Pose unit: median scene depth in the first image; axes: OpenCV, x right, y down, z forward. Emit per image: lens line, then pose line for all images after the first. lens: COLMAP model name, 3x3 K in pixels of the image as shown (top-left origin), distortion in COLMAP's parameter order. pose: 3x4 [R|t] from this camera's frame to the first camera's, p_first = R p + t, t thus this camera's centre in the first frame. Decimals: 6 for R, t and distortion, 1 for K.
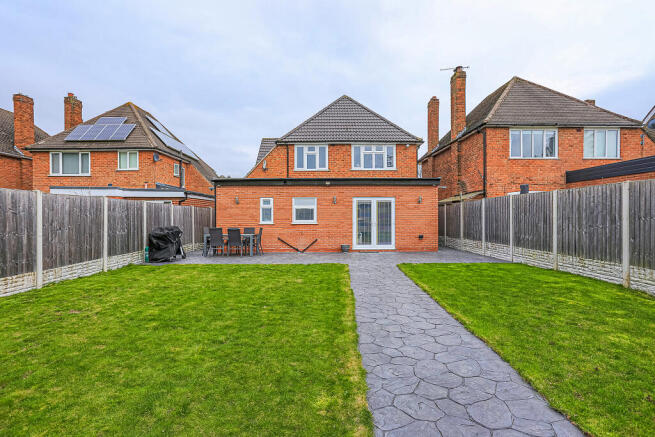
lens RADIAL K [[319.5, 0, 327.5], [0, 319.5, 218.5], [0, 0, 1]] dist [-0.067674, 0.042781]
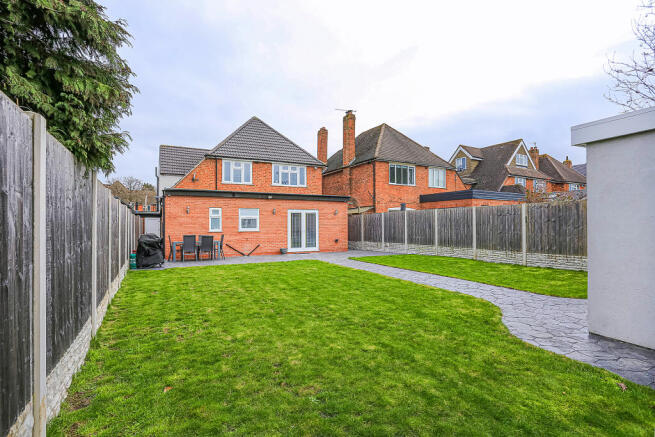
lens RADIAL K [[319.5, 0, 327.5], [0, 319.5, 218.5], [0, 0, 1]] dist [-0.067674, 0.042781]
pose [[0.888703, 0.008858, 0.458398, -0.340999], [0.005310, 0.999547, -0.029608, 0.005737], [-0.458453, 0.028747, 0.888253, -0.152620]]
